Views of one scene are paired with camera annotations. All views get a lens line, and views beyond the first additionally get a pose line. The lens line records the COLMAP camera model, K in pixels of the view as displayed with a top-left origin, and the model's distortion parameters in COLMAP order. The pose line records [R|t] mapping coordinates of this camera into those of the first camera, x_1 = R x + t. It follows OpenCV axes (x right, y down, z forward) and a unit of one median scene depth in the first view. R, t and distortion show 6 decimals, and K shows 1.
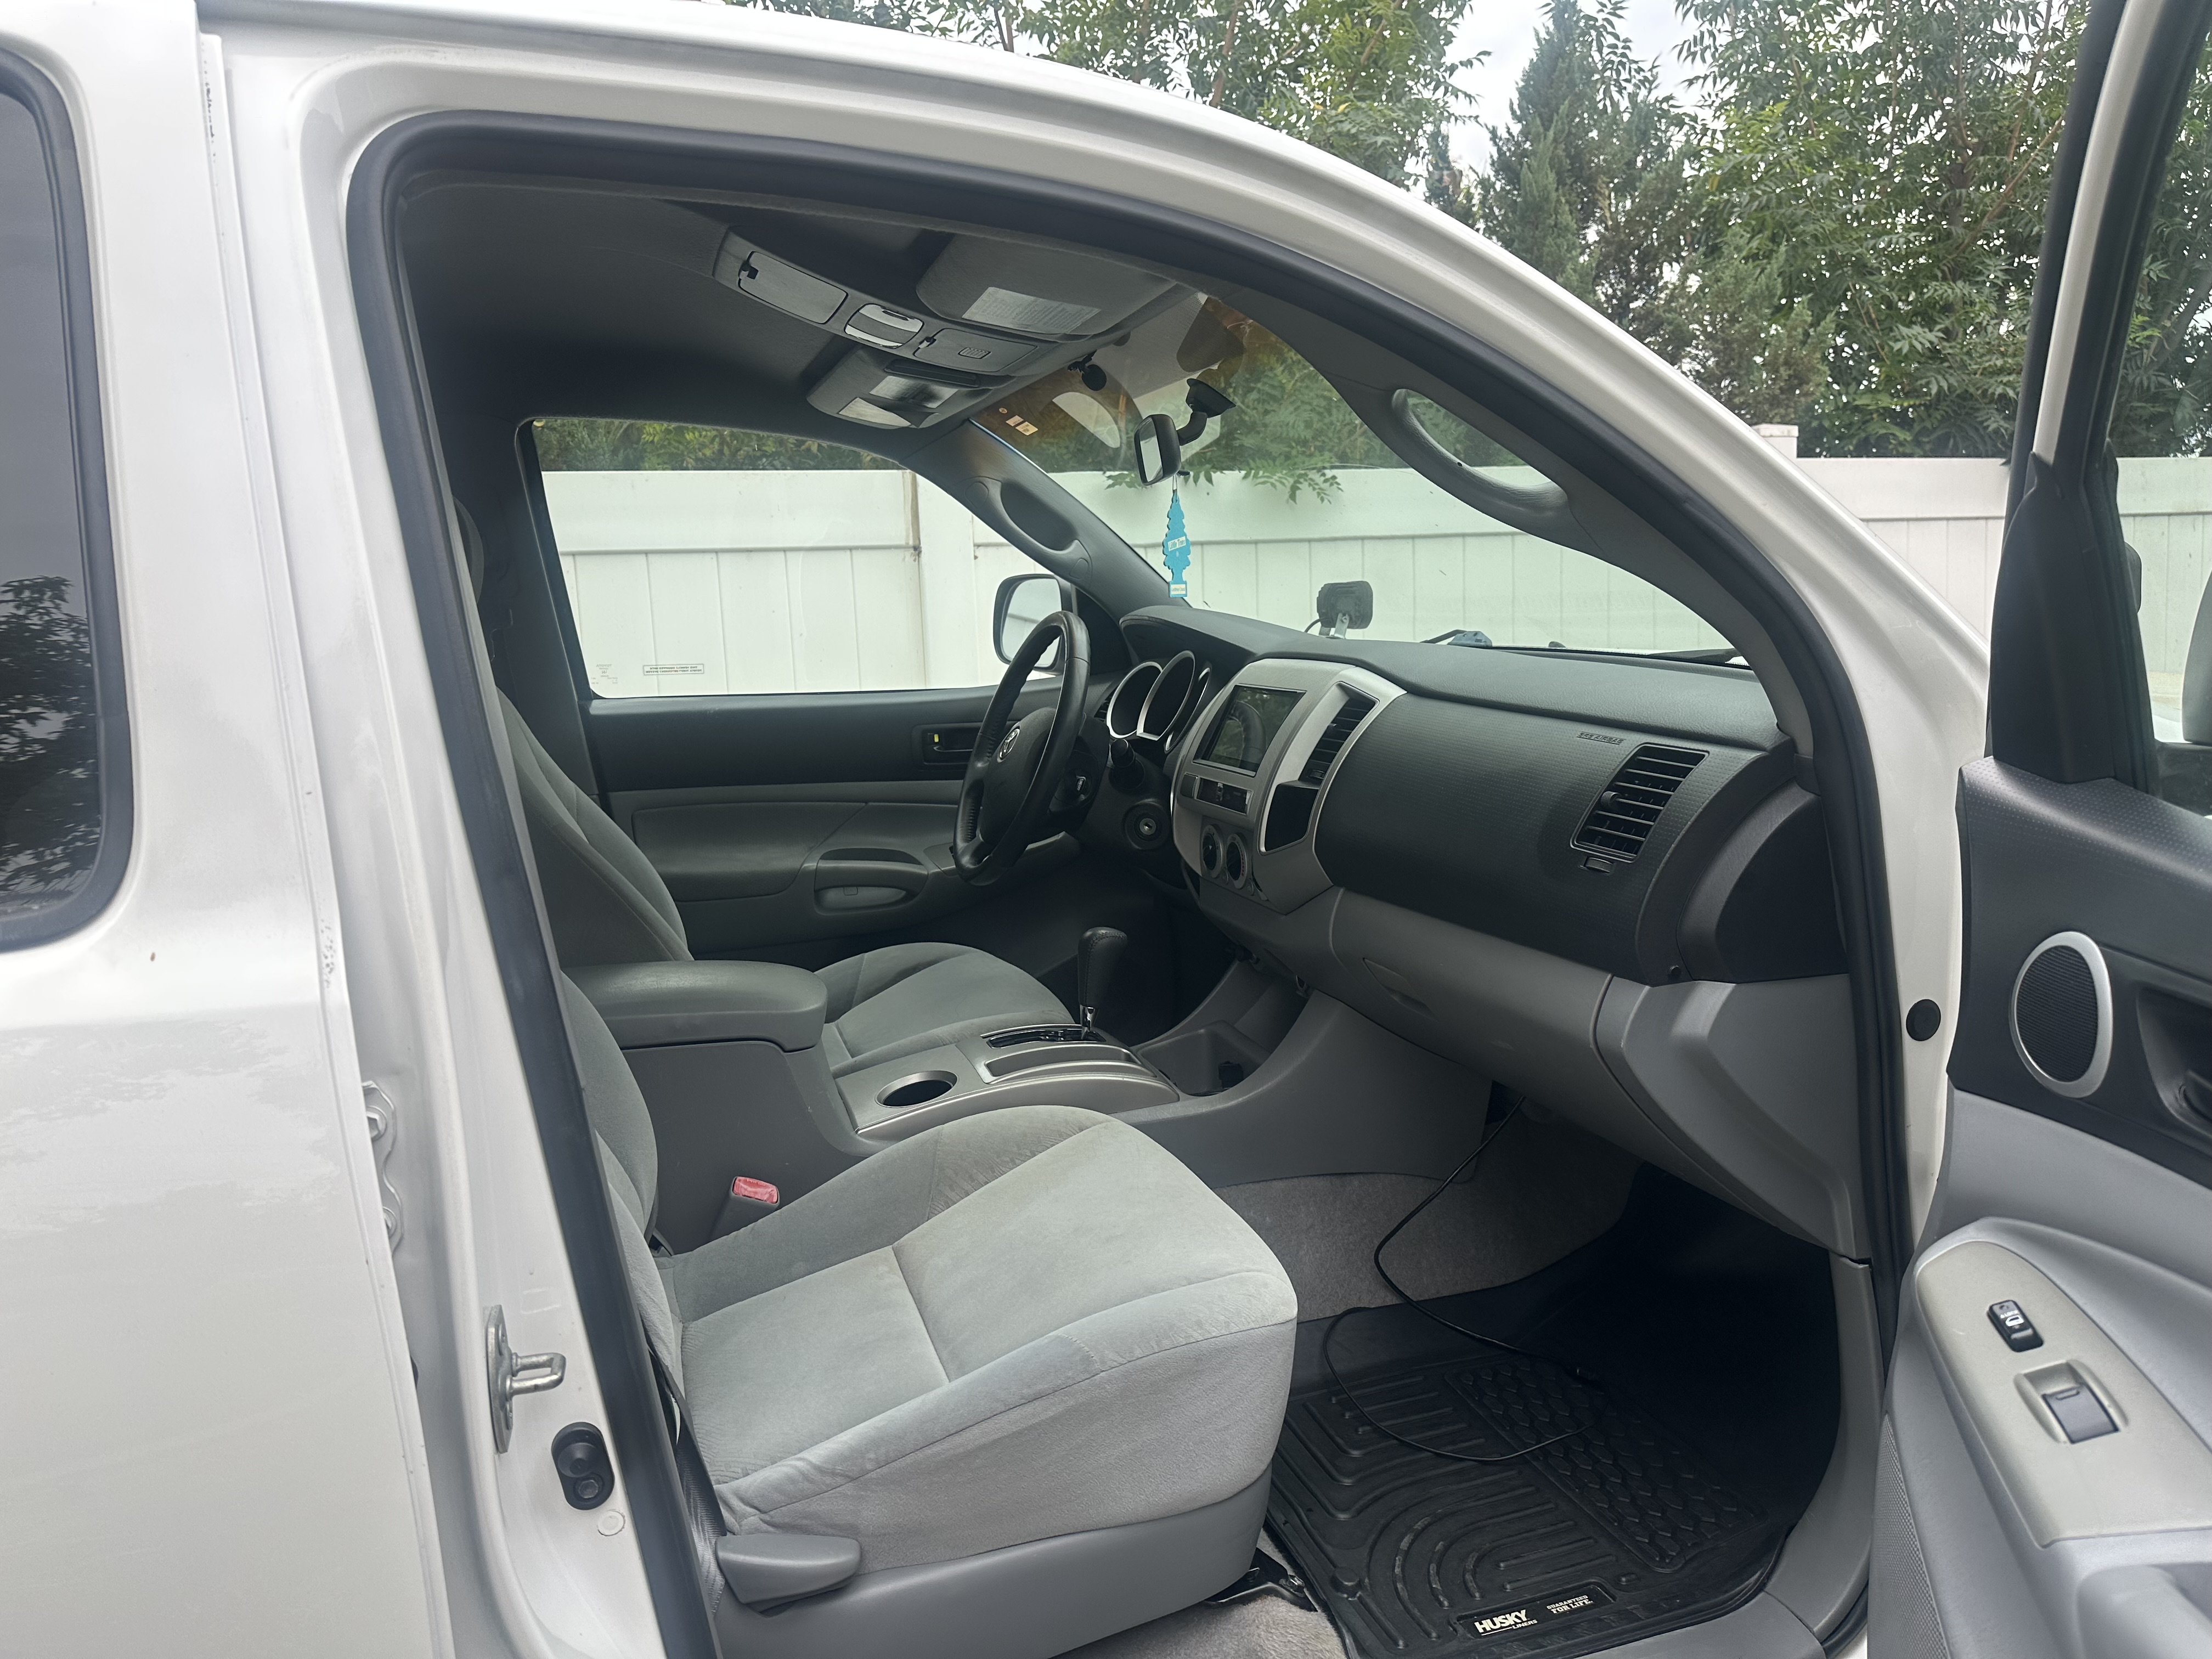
lens RADIAL K [[1555.3, 0, 1097.6], [0, 1555.3, 827.6], [0, 0, 1]] dist [0.076365, -0.089854]
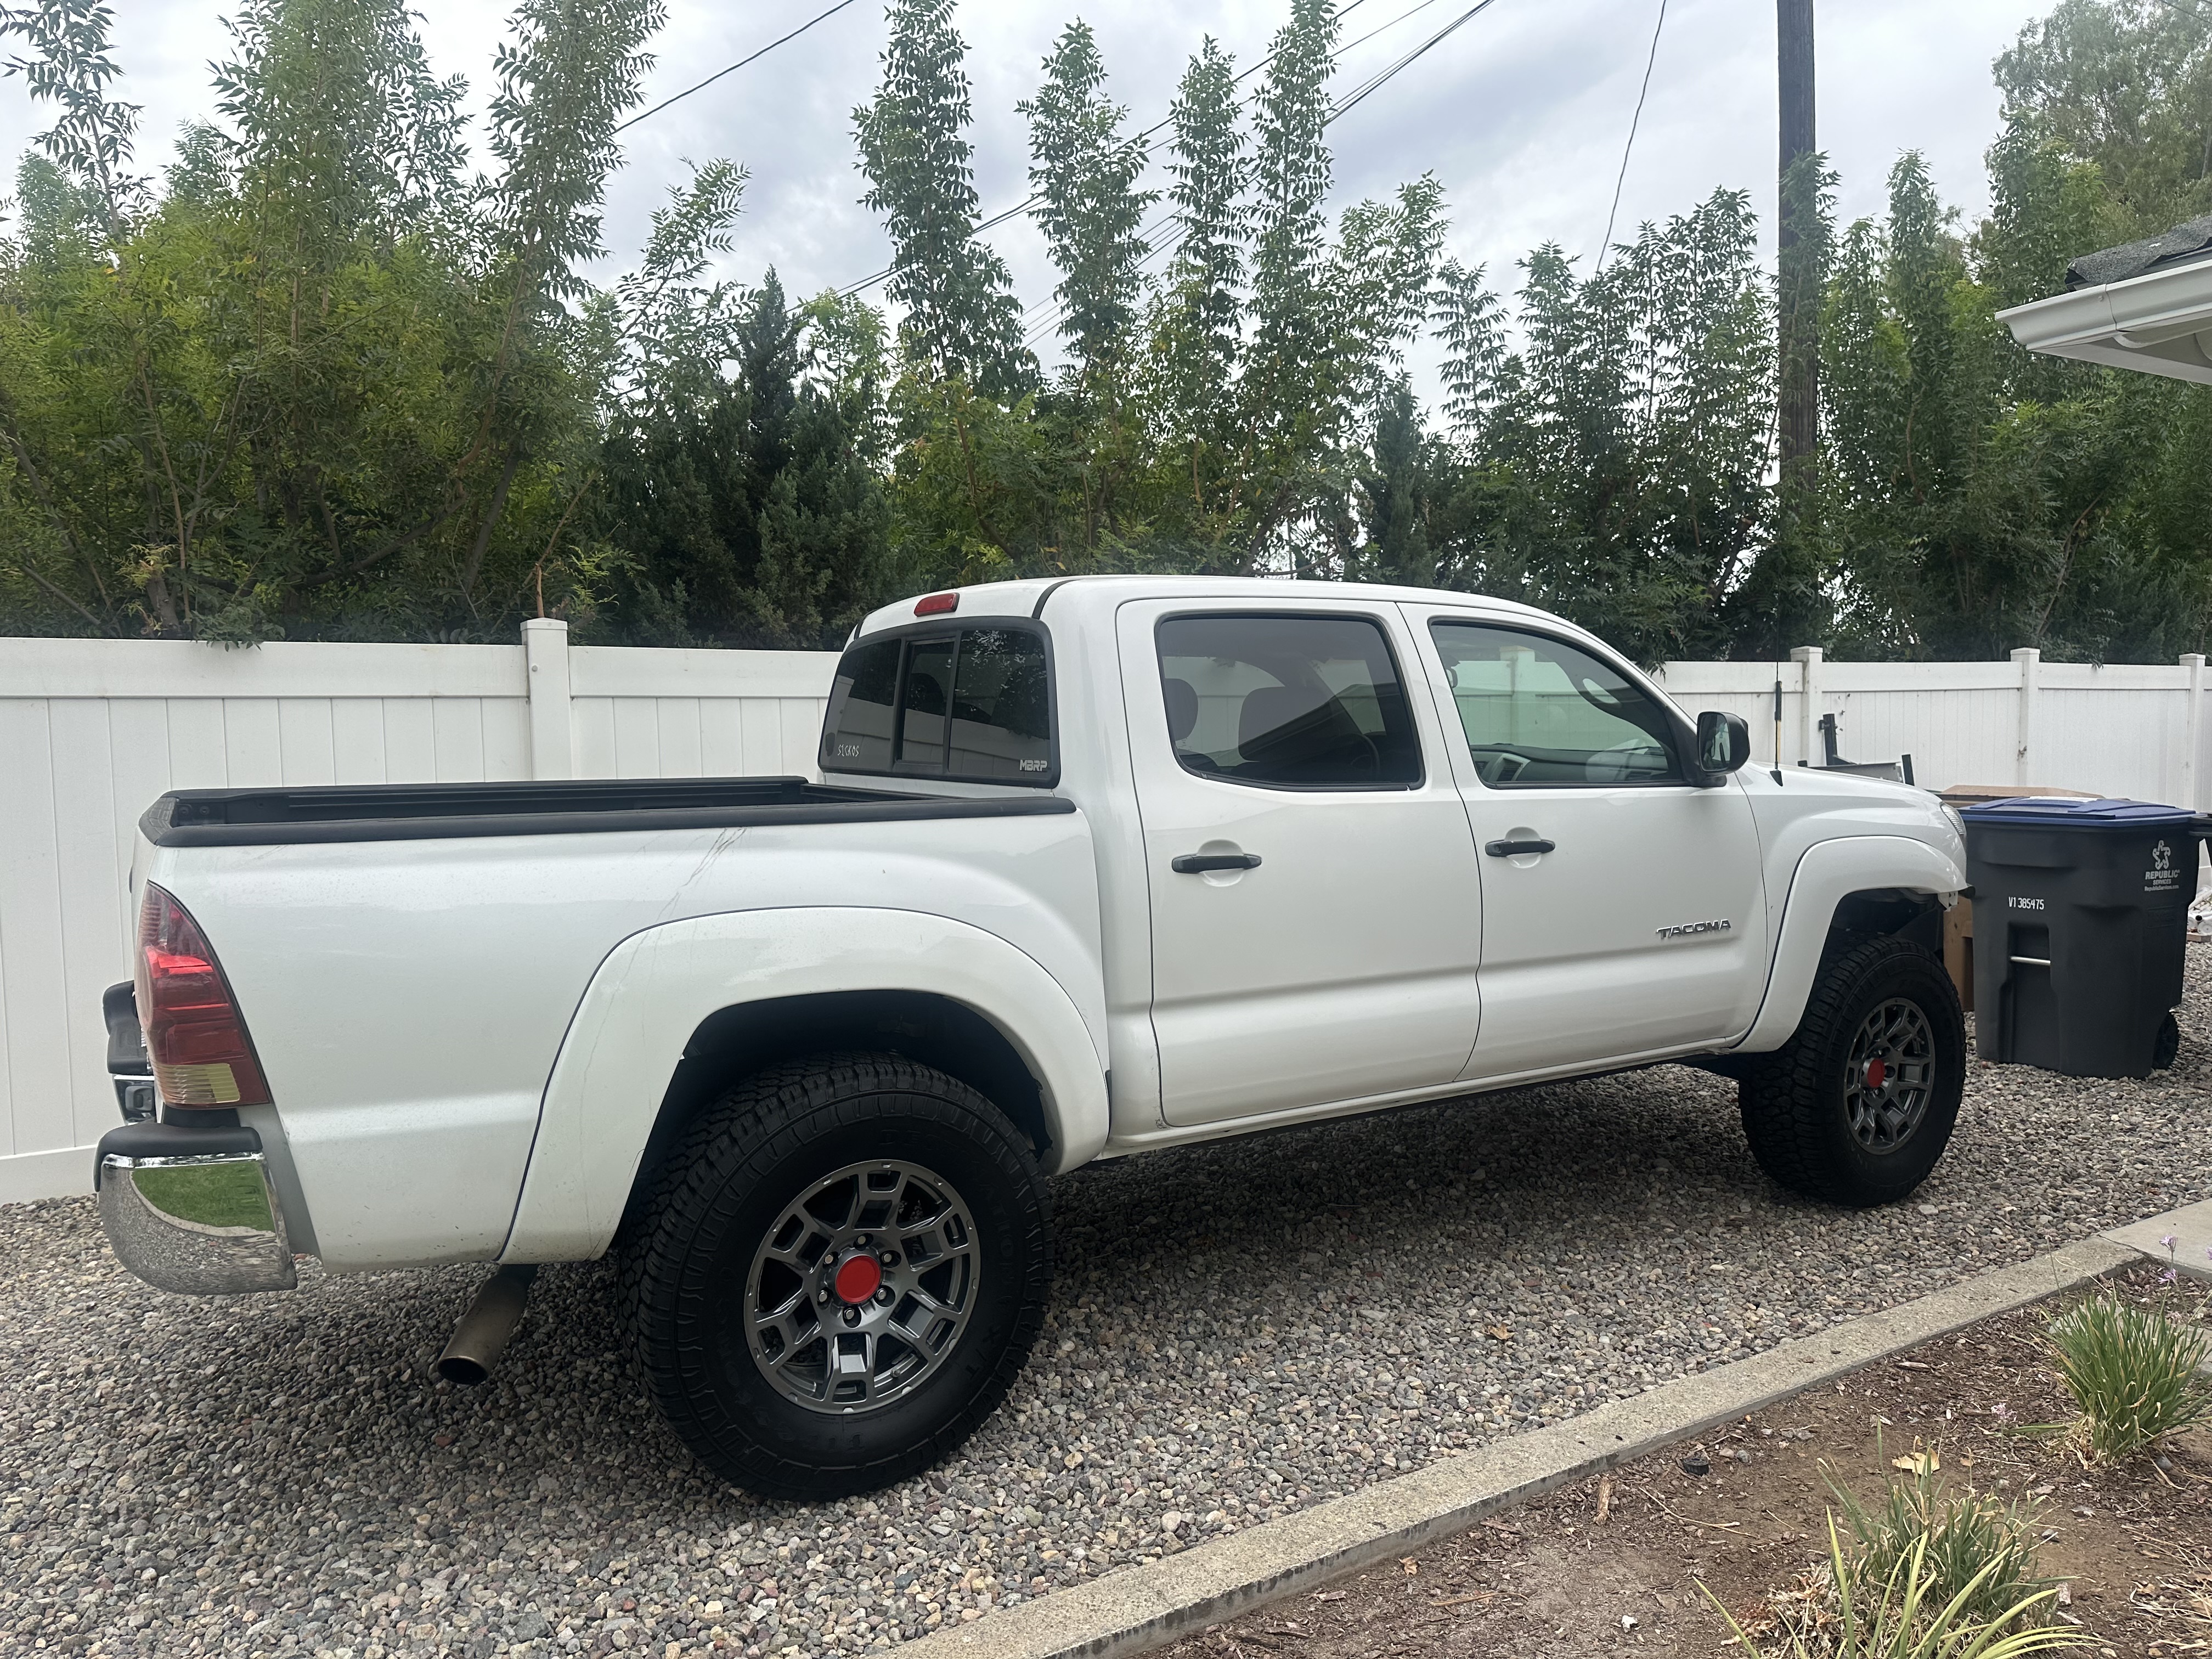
lens RADIAL K [[1579.4, 0, 1110.0], [0, 1579.4, 839.6], [0, 0, 1]] dist [0.046447, -0.074815]
pose [[0.968573, 0.008692, 0.248577, -1.313008], [0.010219, 0.997155, -0.074684, 0.276698], [-0.248519, 0.074877, 0.965729, -1.674279]]
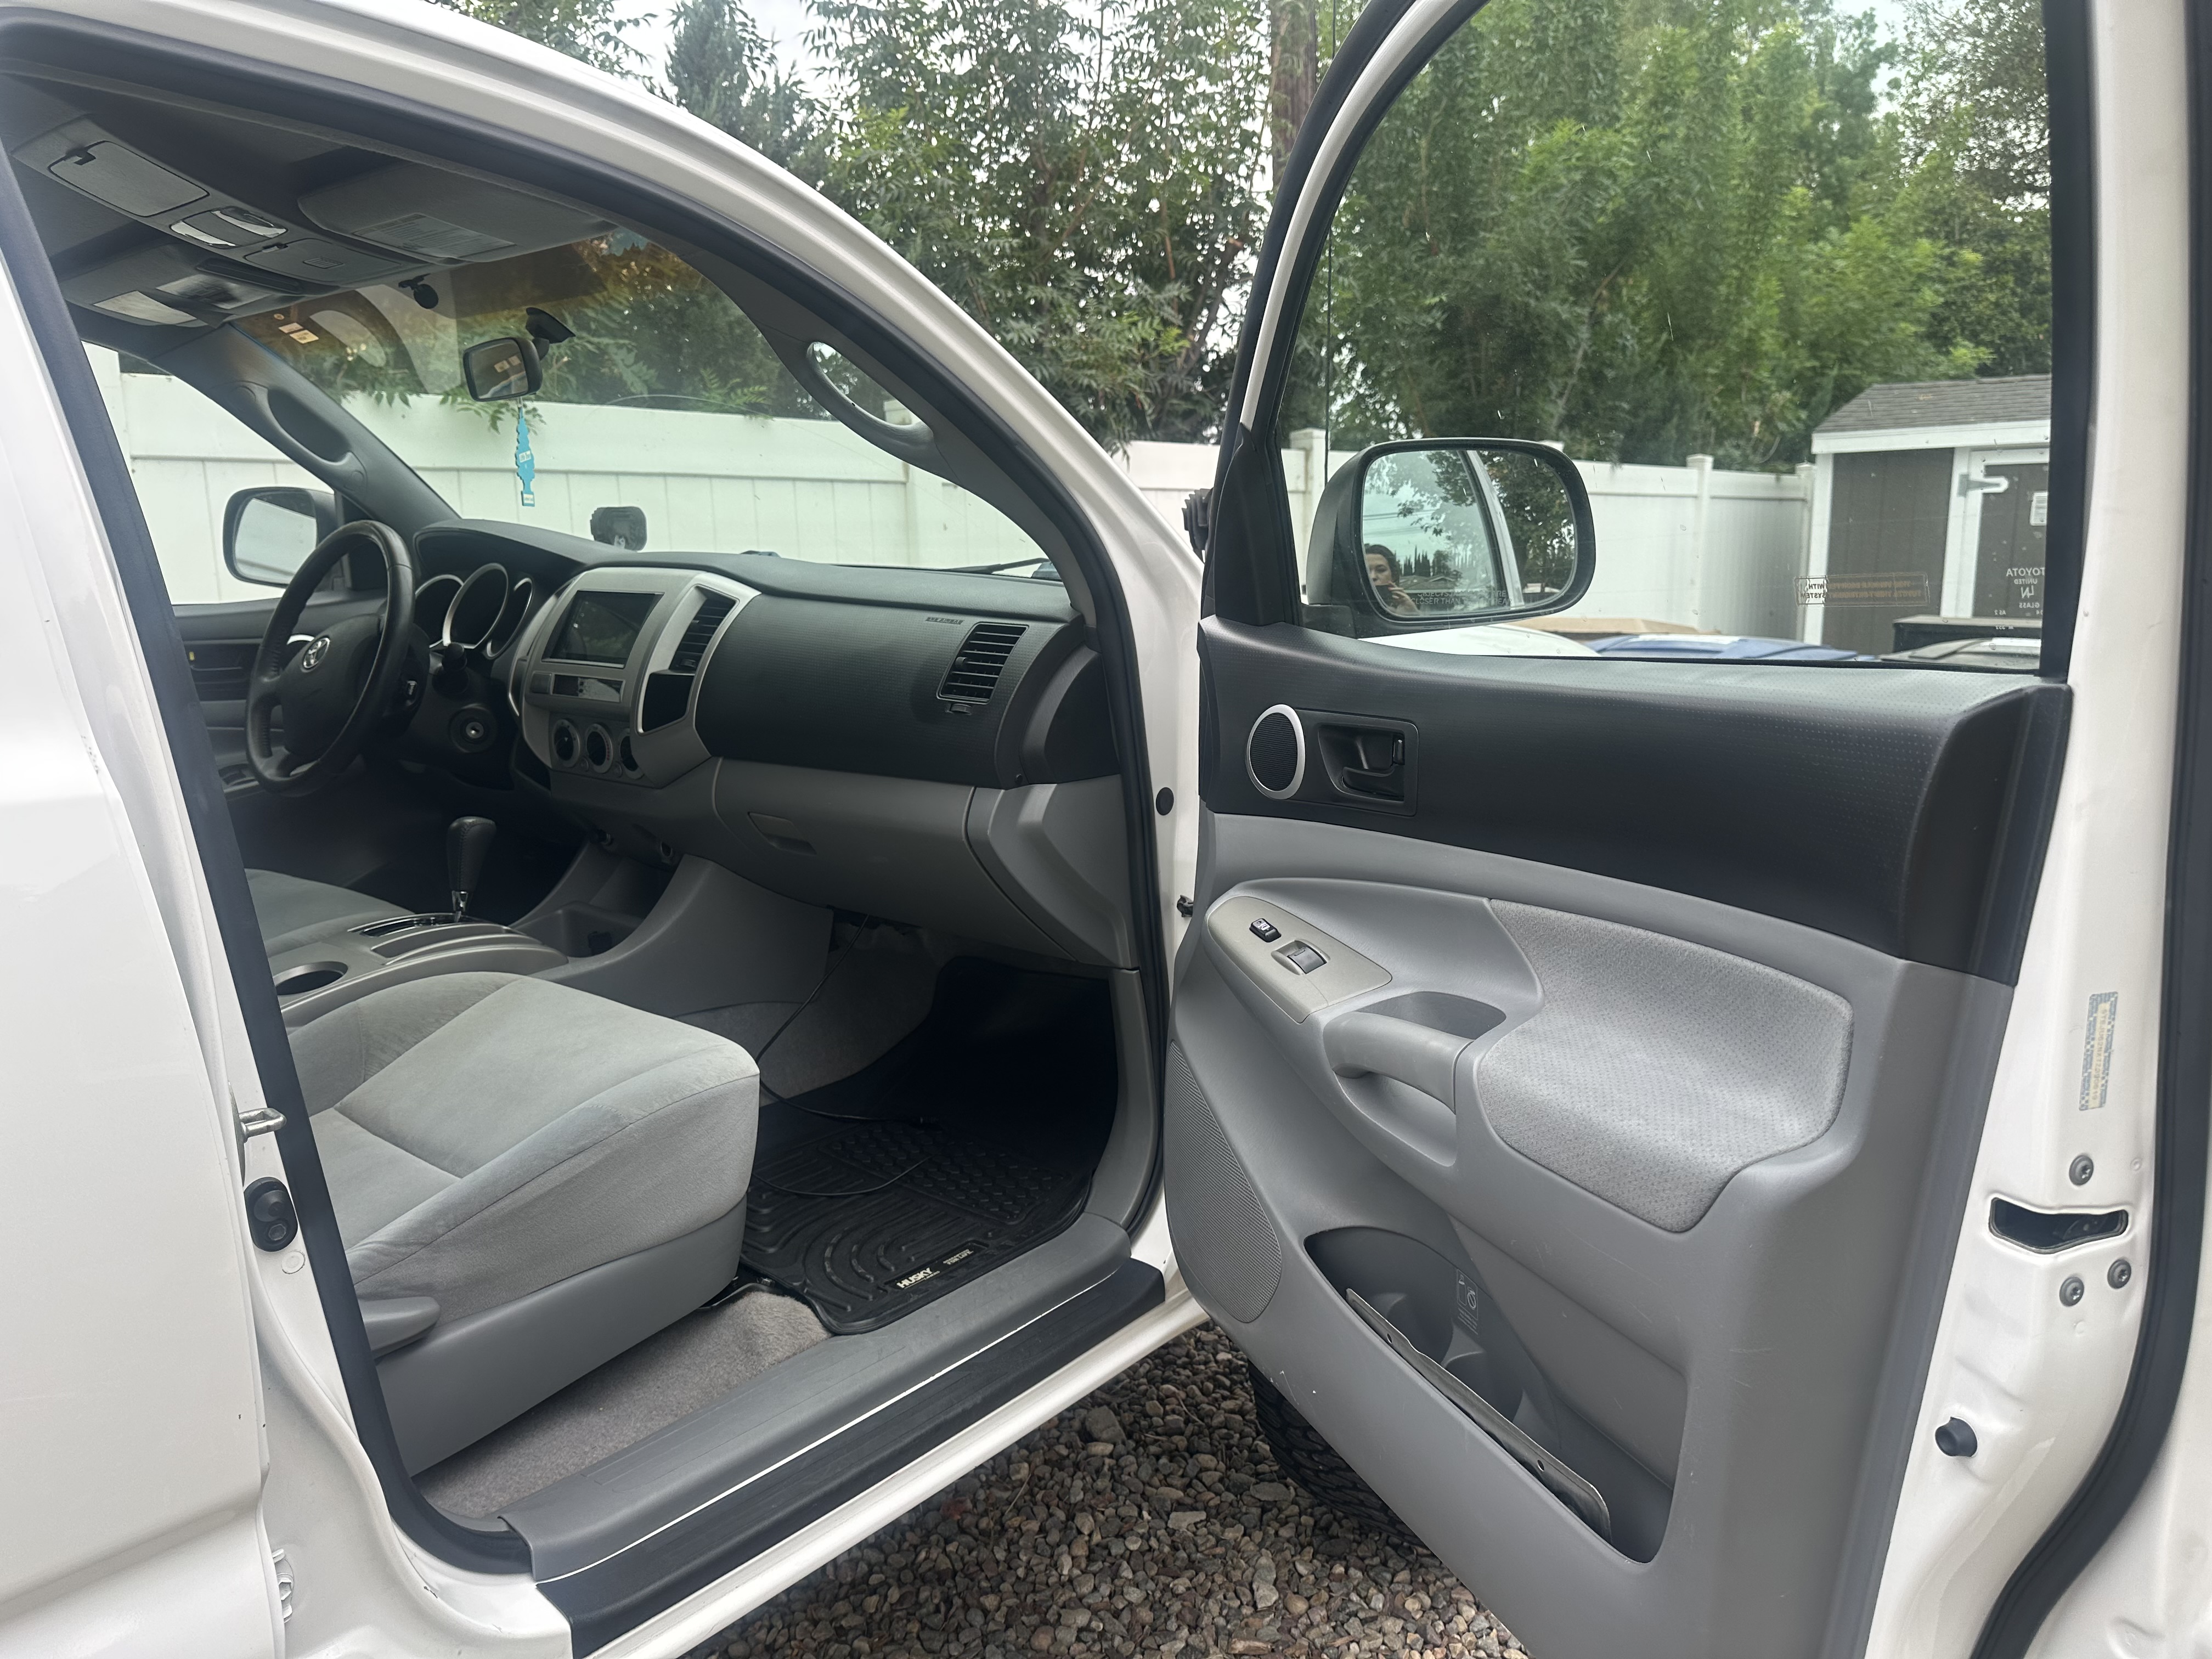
lens RADIAL K [[1579.4, 0, 1110.0], [0, 1579.4, 839.6], [0, 0, 1]] dist [0.046447, -0.074815]
pose [[0.851205, -0.069875, 0.520161, -0.214823], [0.052350, 0.997459, 0.048325, 0.056233], [-0.522216, -0.013904, 0.852700, -0.183167]]
